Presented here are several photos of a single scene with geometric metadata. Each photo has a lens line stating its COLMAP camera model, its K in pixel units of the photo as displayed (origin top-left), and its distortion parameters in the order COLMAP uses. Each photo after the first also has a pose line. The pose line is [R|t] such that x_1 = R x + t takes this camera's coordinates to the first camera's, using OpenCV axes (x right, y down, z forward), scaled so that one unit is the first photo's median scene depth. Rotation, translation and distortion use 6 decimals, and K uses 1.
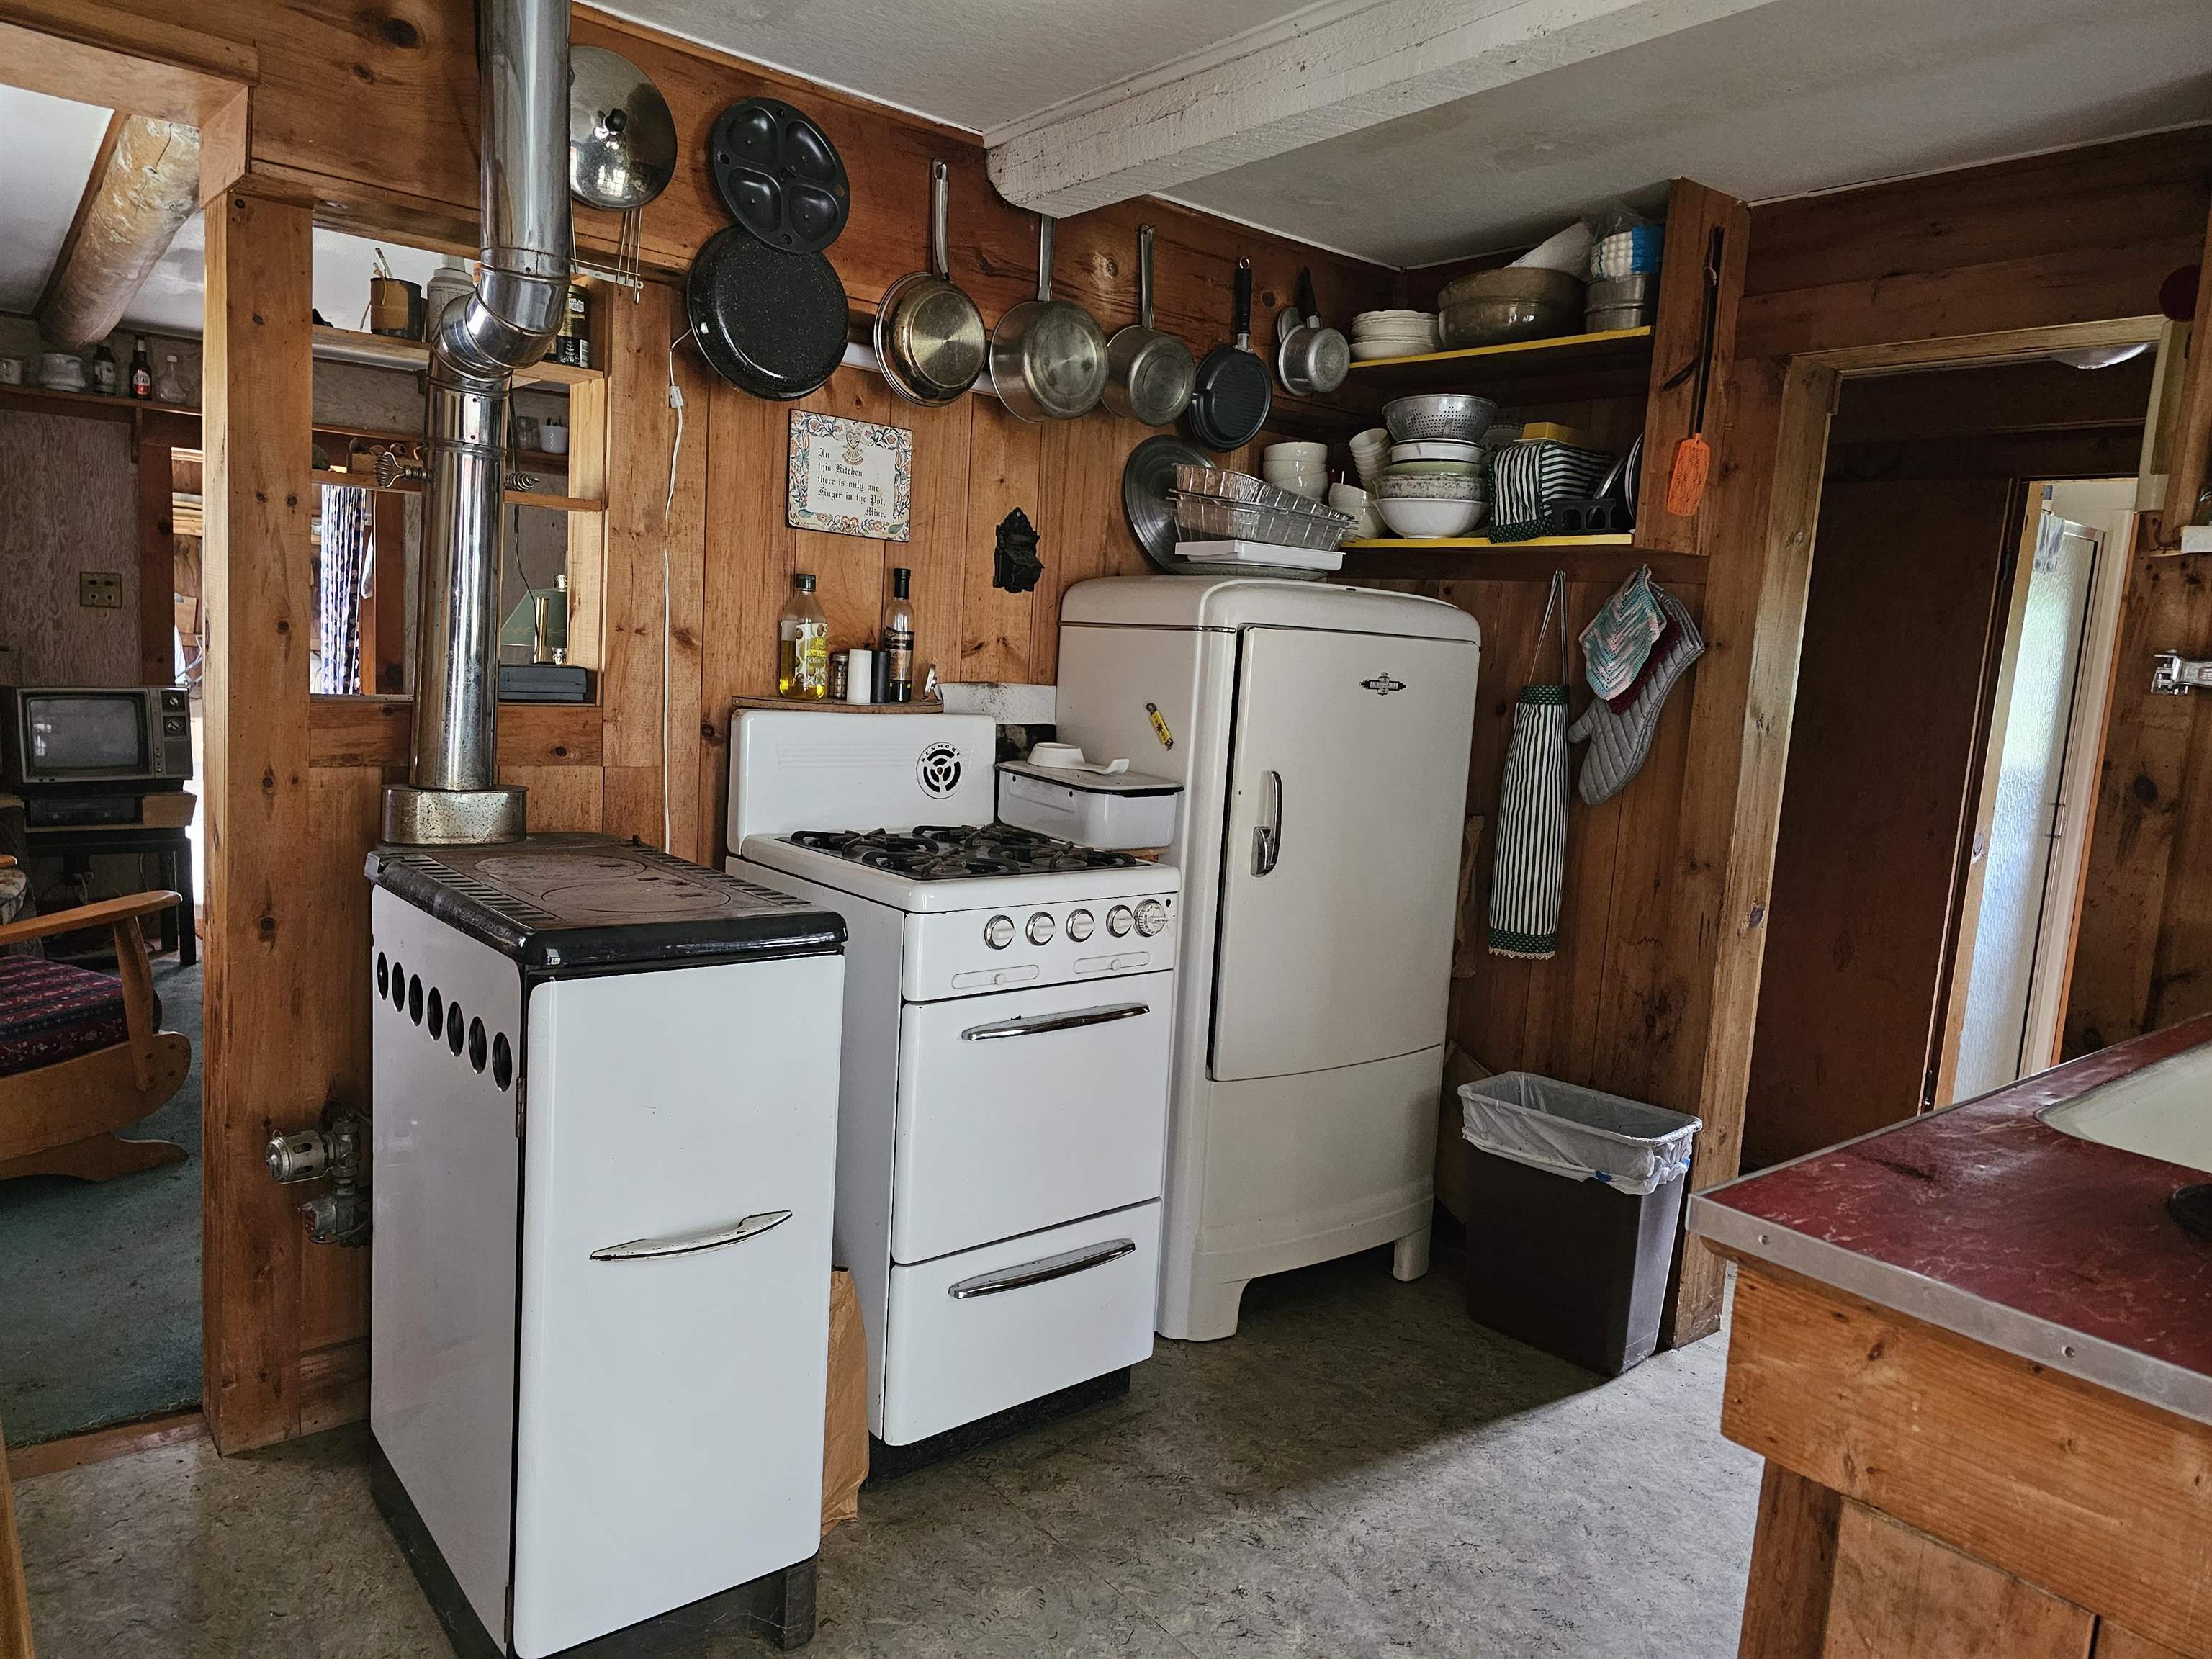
lens RADIAL K [[1495.4, 0, 1104.2], [0, 1495.4, 821.9], [0, 0, 1]] dist [0.041020, -0.043701]
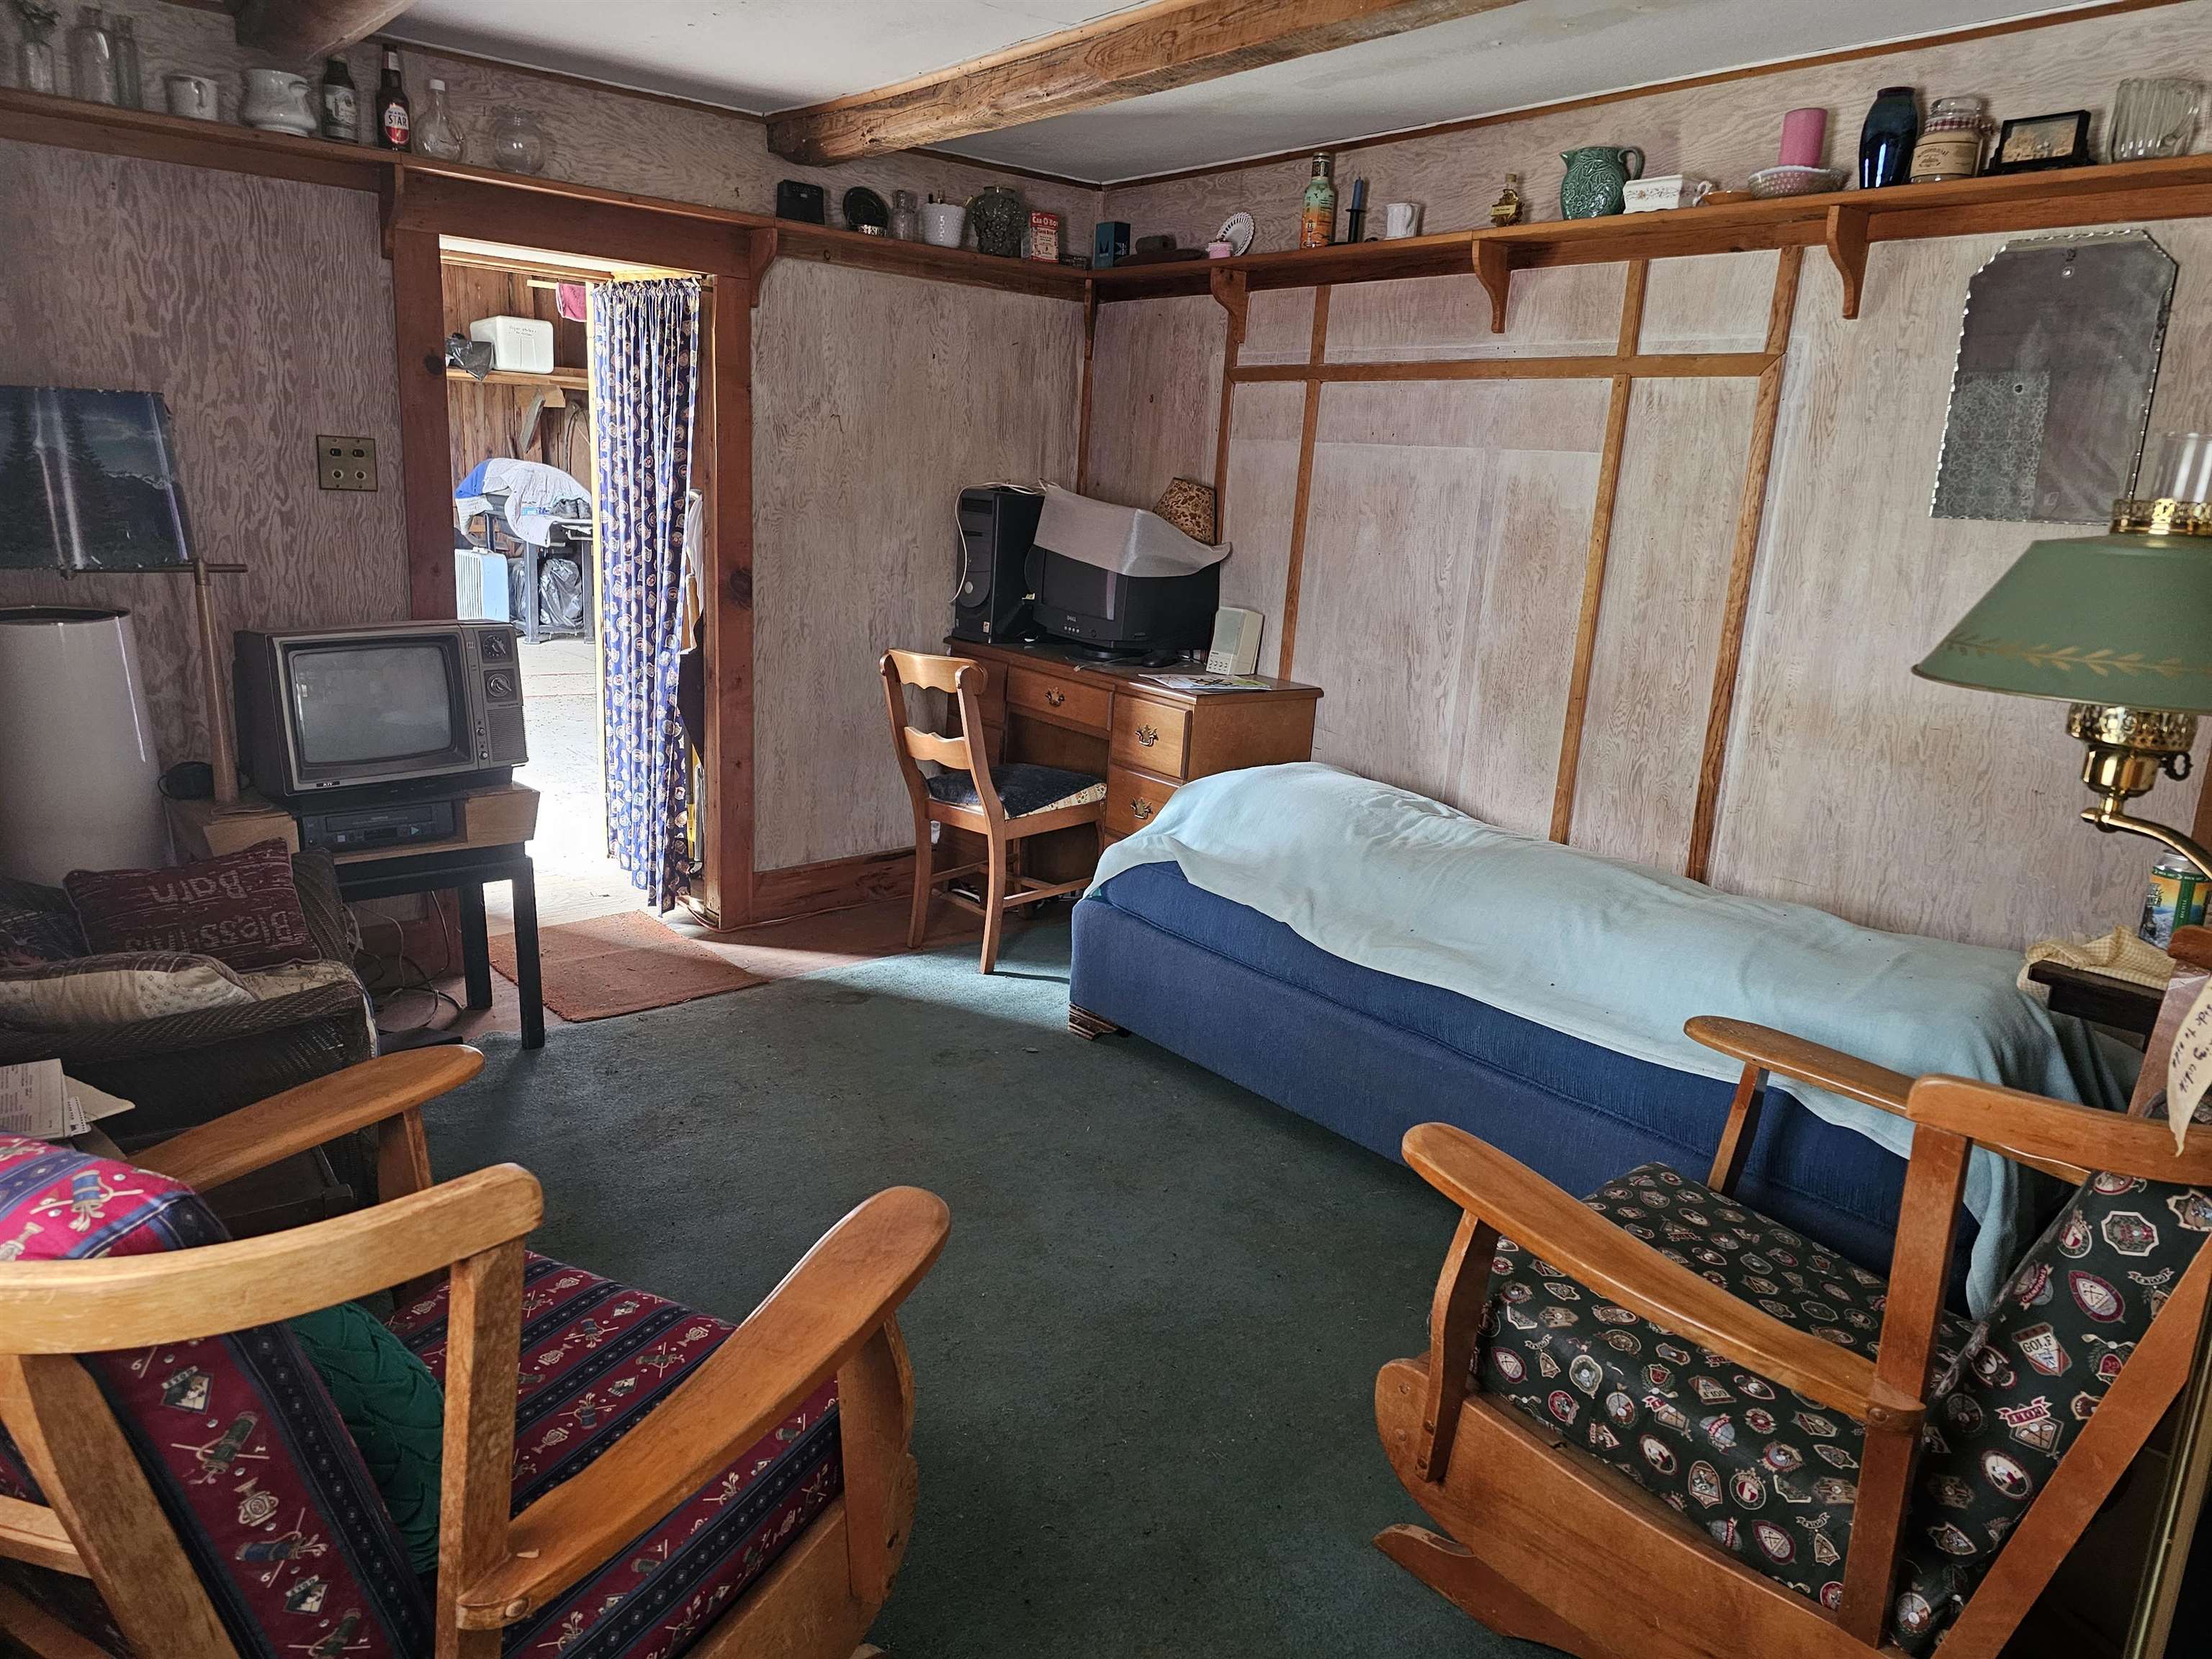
lens RADIAL K [[1495.4, 0, 1108.7], [0, 1495.4, 834.2], [0, 0, 1]] dist [0.041020, -0.043701]
pose [[0.999959, -0.007176, -0.005567, -0.344915], [0.007753, 0.993719, 0.111640, -0.067385], [0.004731, -0.111678, 0.993733, 0.352055]]
